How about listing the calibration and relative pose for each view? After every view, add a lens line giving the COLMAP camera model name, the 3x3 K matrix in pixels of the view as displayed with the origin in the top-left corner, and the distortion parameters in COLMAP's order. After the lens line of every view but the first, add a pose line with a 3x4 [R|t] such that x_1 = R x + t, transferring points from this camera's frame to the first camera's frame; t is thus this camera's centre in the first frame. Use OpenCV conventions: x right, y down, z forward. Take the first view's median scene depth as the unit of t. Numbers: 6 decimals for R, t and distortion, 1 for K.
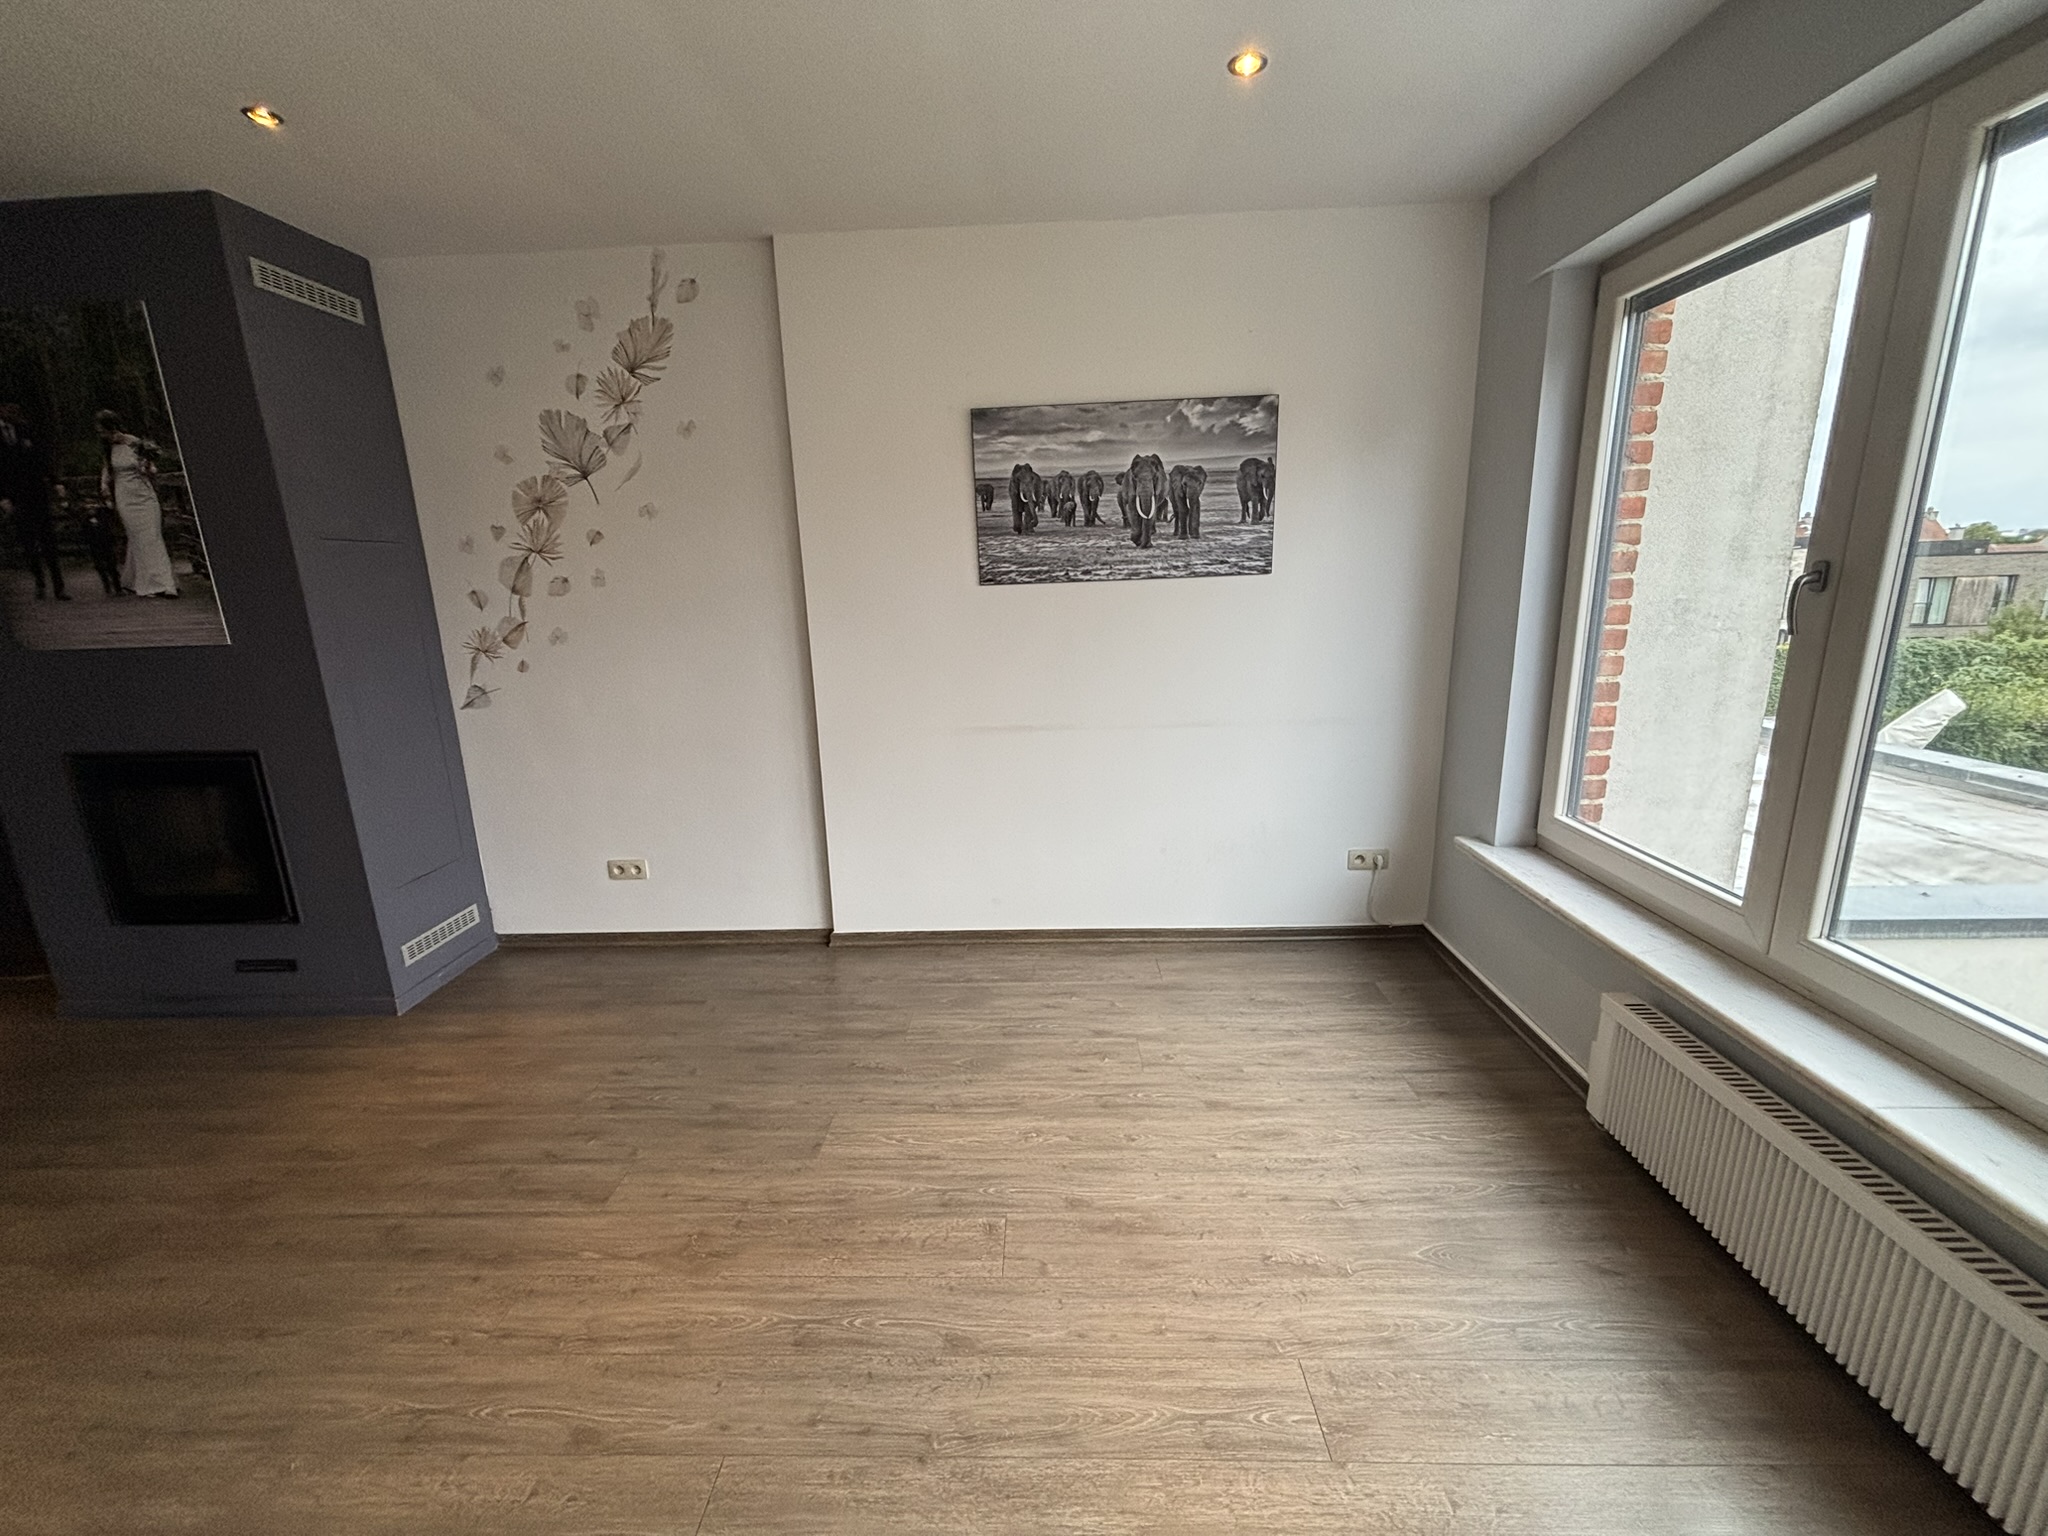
lens RADIAL K [[823.9, 0, 1024.0], [0, 823.9, 768.0], [0, 0, 1]] dist [0.001358, 0.000308]
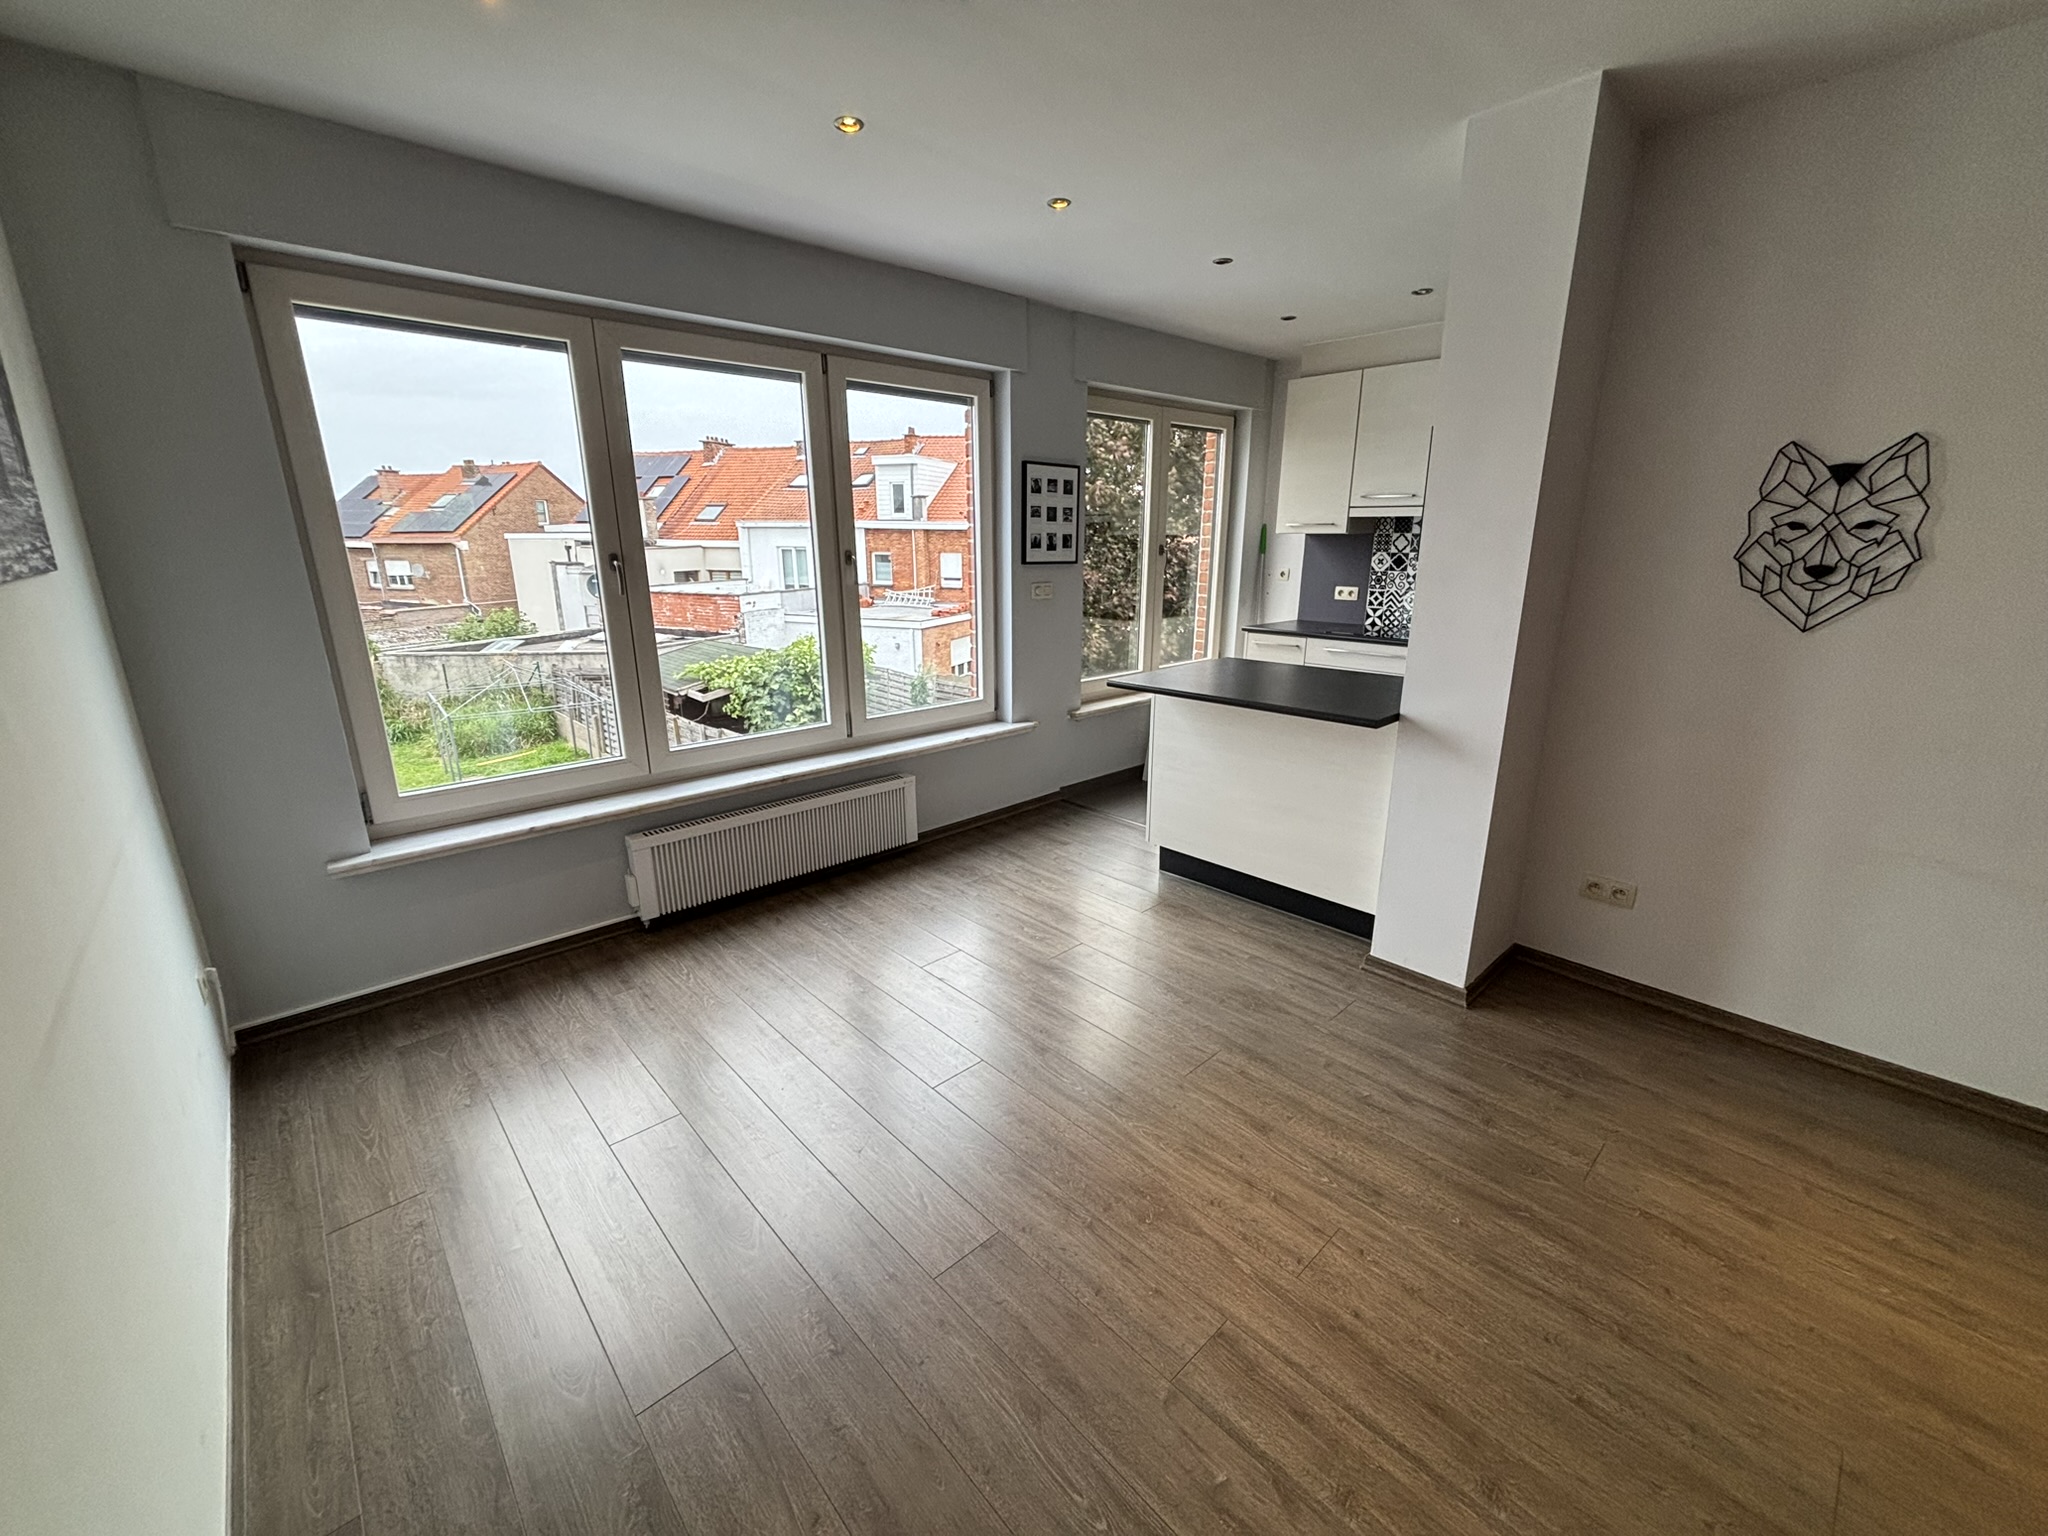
lens RADIAL K [[819.1, 0, 1024.0], [0, 819.1, 768.0], [0, 0, 1]] dist [0.023107, -0.016390]
pose [[-0.695569, -0.165705, 0.699090, -0.892356], [0.189205, 0.896444, 0.400736, -0.340703], [-0.693099, 0.411010, -0.592186, 1.459052]]
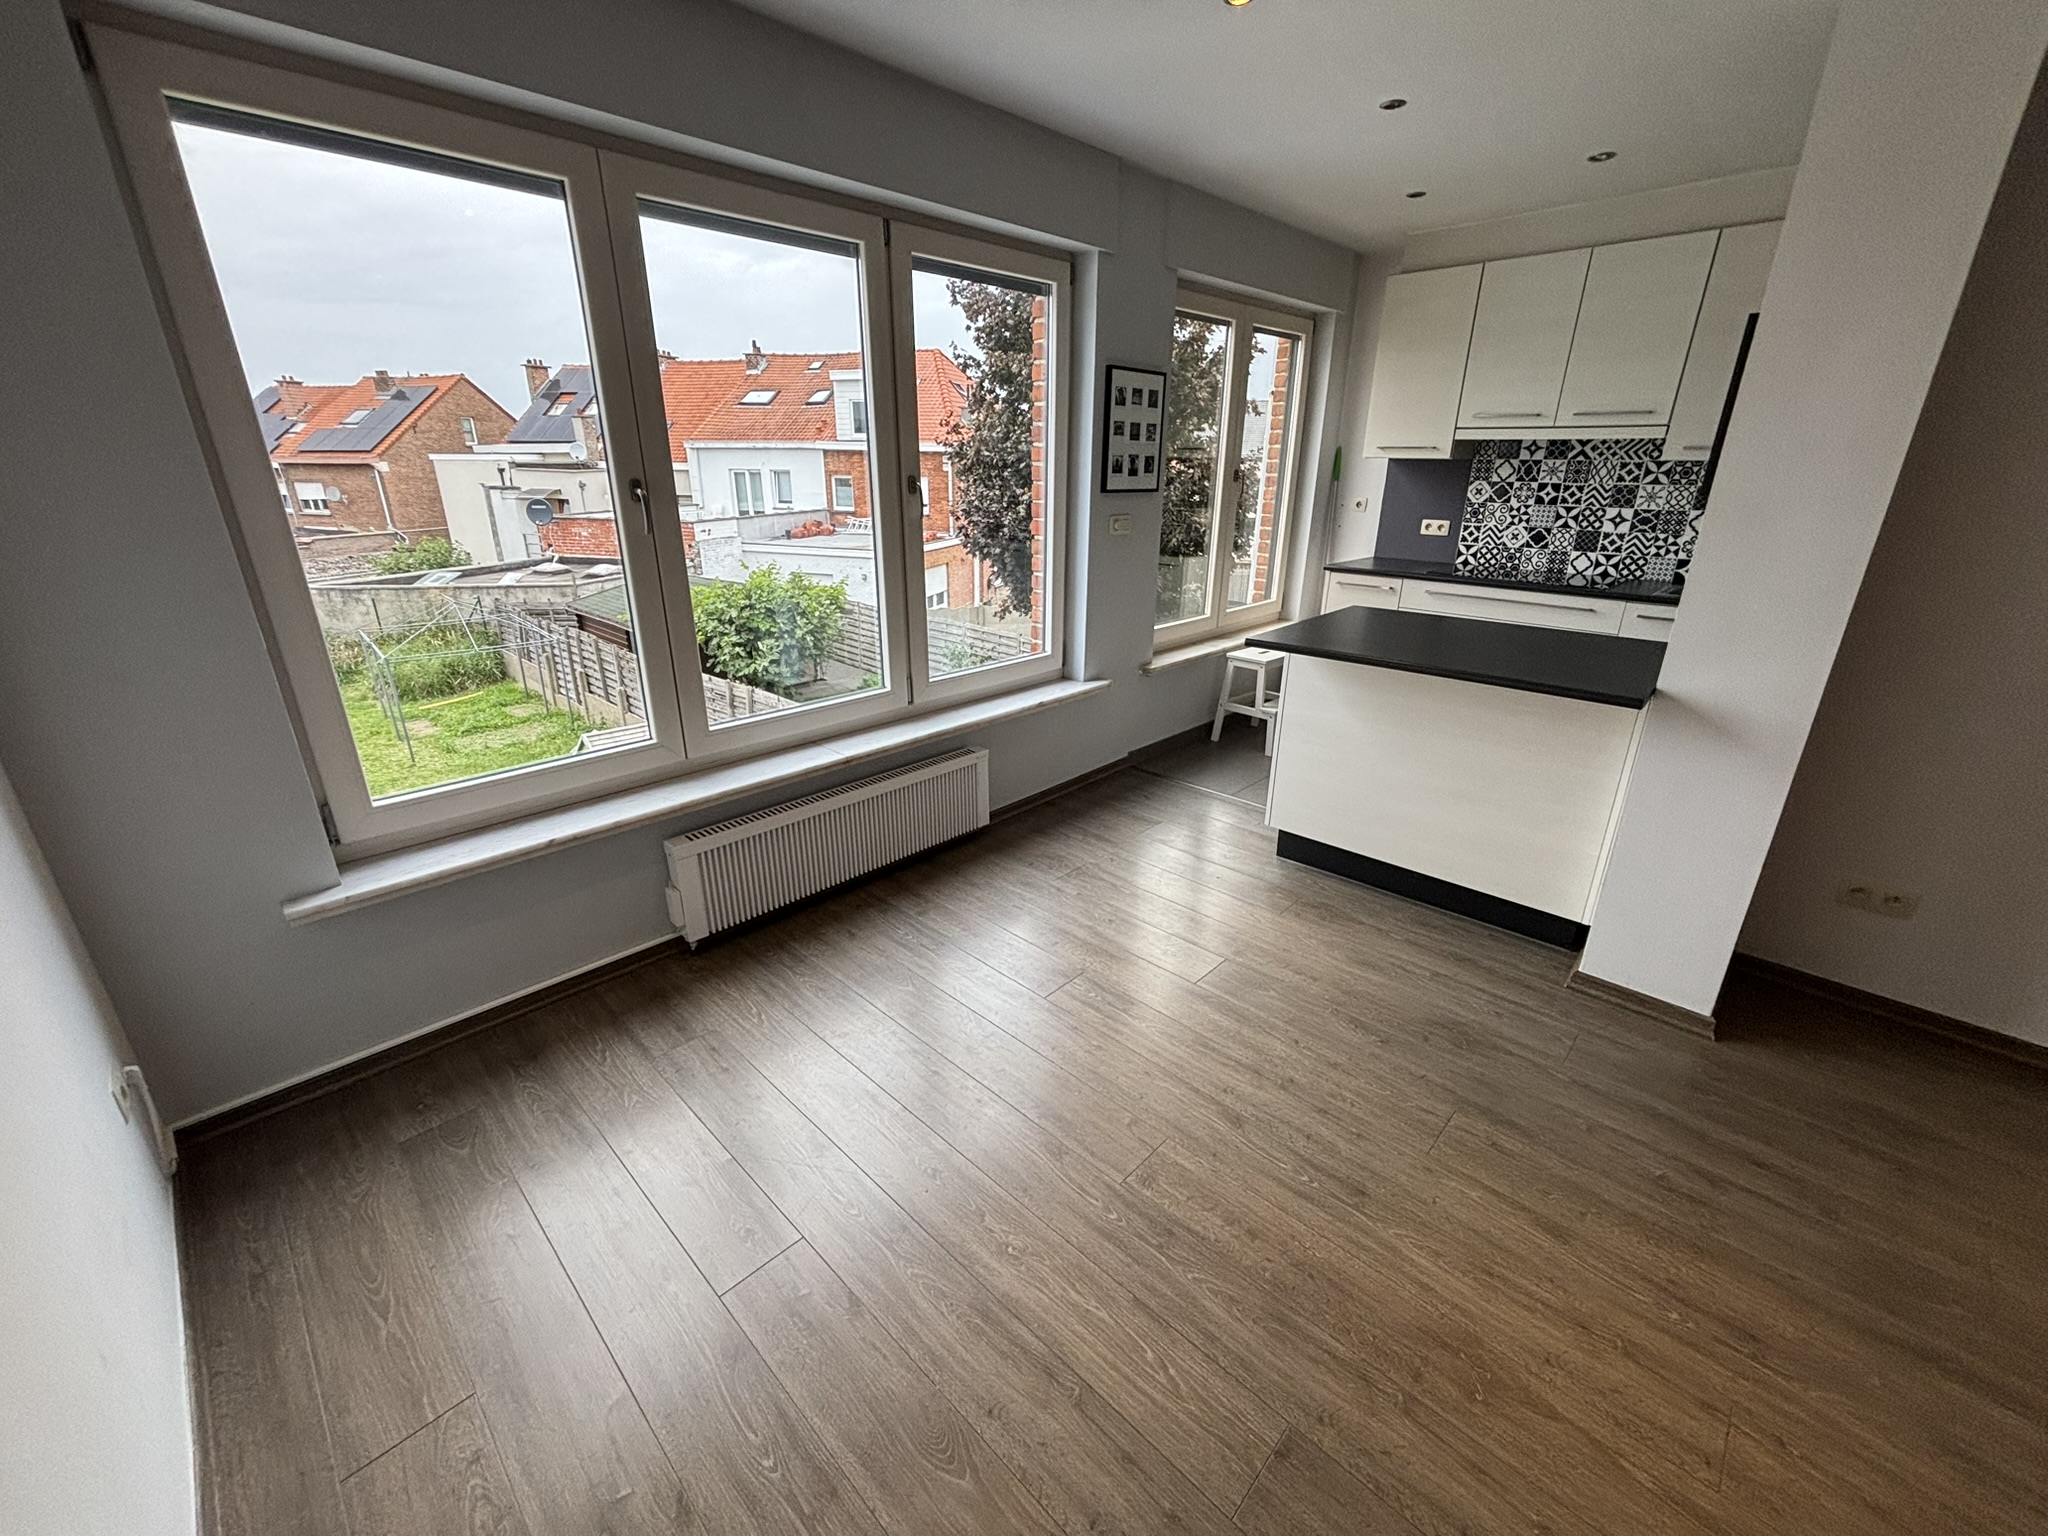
lens RADIAL K [[823.9, 0, 1024.0], [0, 823.9, 768.0], [0, 0, 1]] dist [0.001358, 0.000308]
pose [[-0.732379, -0.214255, 0.646310, -0.456187], [0.174906, 0.858153, 0.482681, -0.344709], [-0.658050, 0.466549, -0.591019, 1.438218]]
